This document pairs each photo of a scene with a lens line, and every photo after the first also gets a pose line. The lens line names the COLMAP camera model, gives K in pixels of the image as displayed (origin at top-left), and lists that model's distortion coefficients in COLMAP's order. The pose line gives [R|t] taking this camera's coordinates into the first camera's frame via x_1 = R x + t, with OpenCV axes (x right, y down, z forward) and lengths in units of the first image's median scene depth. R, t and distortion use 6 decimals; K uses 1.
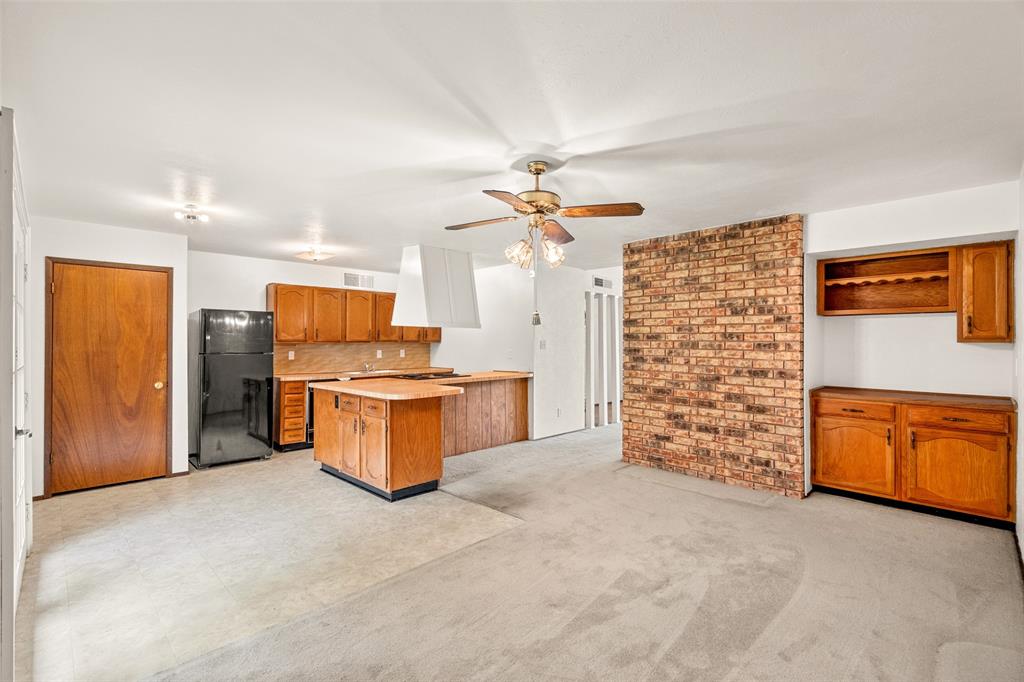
lens RADIAL K [[467.7, 0, 512.7], [0, 467.7, 340.1], [0, 0, 1]] dist [-0.005902, 0.003483]
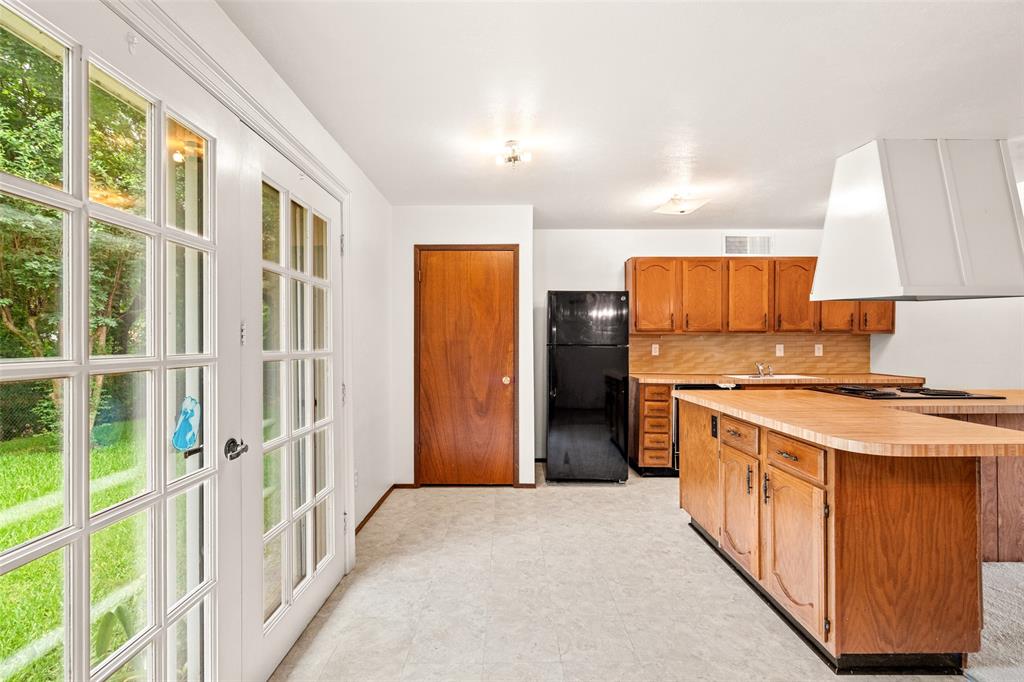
lens RADIAL K [[467.7, 0, 506.6], [0, 467.7, 337.2], [0, 0, 1]] dist [-0.005902, 0.003483]
pose [[0.710333, -0.002194, -0.703863, -0.133646], [0.001045, 0.999997, -0.002062, 0.017008], [0.703865, 0.000729, 0.710333, 0.359069]]
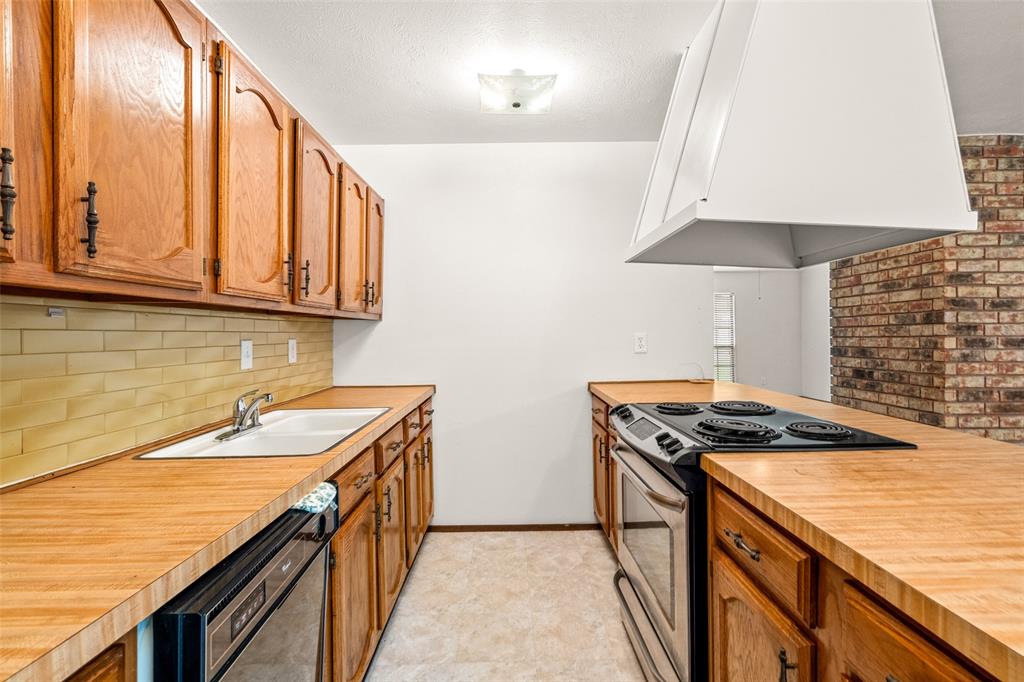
lens RADIAL K [[467.7, 0, 509.8], [0, 467.7, 334.2], [0, 0, 1]] dist [-0.005902, 0.003483]
pose [[0.698319, -0.007393, 0.715748, -0.551711], [0.006161, 0.999972, 0.004318, 0.024900], [-0.715760, 0.001395, 0.698345, 1.033576]]
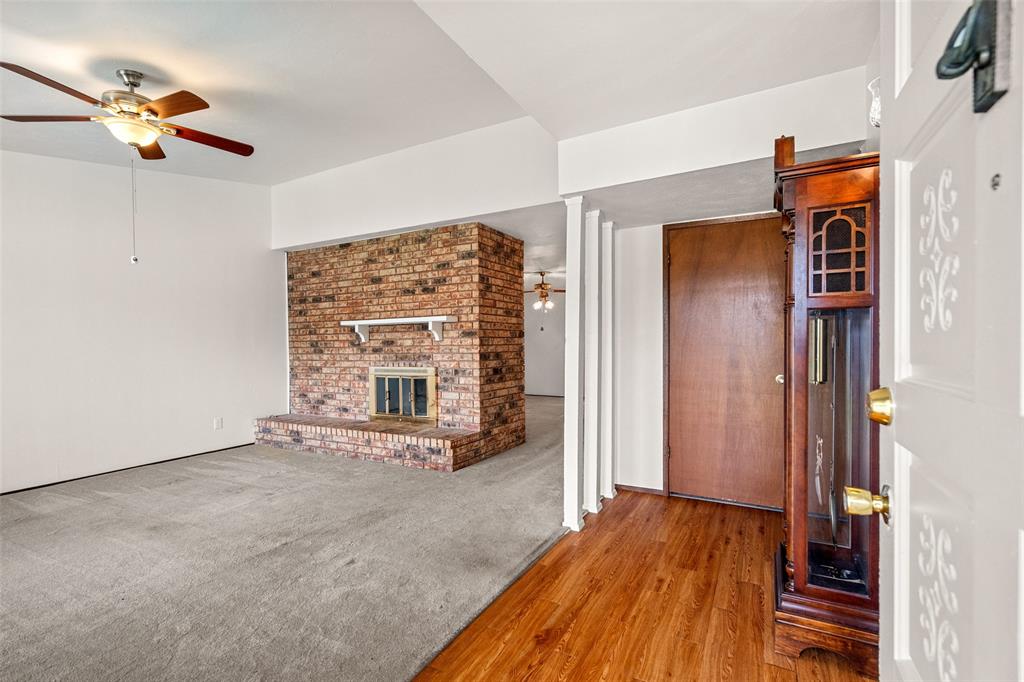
lens RADIAL K [[467.7, 0, 507.2], [0, 467.7, 354.5], [0, 0, 1]] dist [-0.005902, 0.003483]
pose [[-0.959802, 0.010939, -0.280463, 0.607816], [0.007049, 0.999865, 0.014876, 0.041472], [0.280588, 0.012301, -0.959749, 2.131632]]
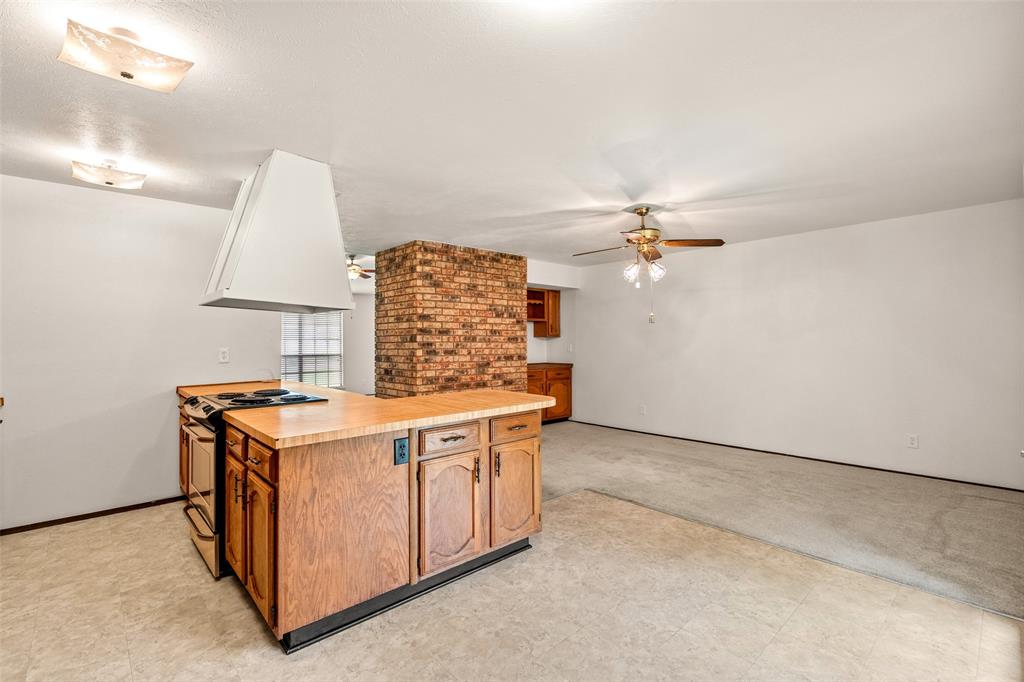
lens RADIAL K [[467.7, 0, 512.2], [0, 467.7, 330.0], [0, 0, 1]] dist [-0.005902, 0.003483]
pose [[0.035876, 0.018850, 0.999178, -0.807861], [-0.001279, 0.999822, -0.018817, 0.009730], [-0.999355, -0.000603, 0.035894, 0.796830]]
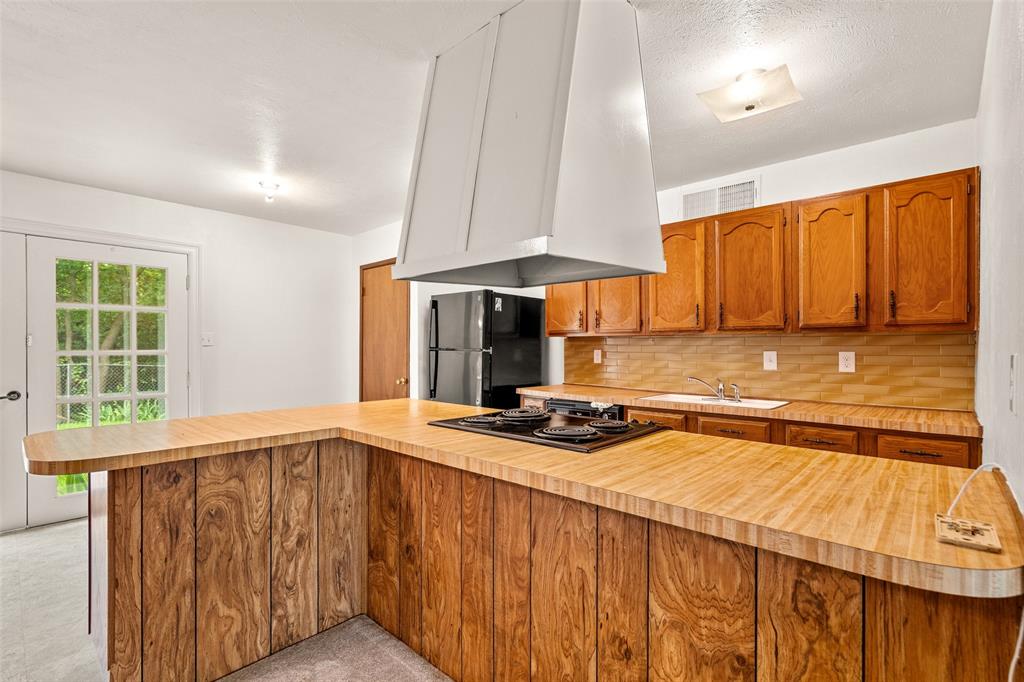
lens RADIAL K [[467.7, 0, 504.0], [0, 467.7, 347.4], [0, 0, 1]] dist [-0.005902, 0.003483]
pose [[0.035083, 0.005466, -0.999369, 0.186176], [0.001558, 0.999984, 0.005524, 0.022202], [0.999383, -0.001751, 0.035074, 1.106034]]
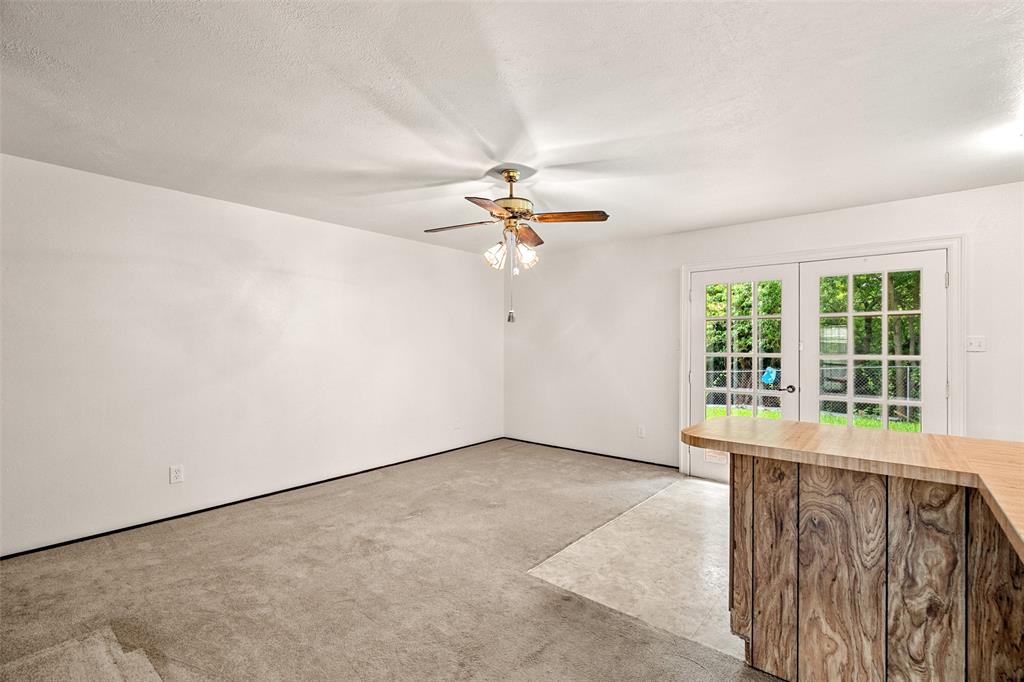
lens RADIAL K [[467.7, 0, 515.6], [0, 467.7, 333.5], [0, 0, 1]] dist [-0.005902, 0.003483]
pose [[-0.995462, -0.004965, -0.095026, 0.085788], [-0.002386, 0.999626, -0.027238, 0.016348], [0.095125, -0.026888, -0.995102, 1.232124]]
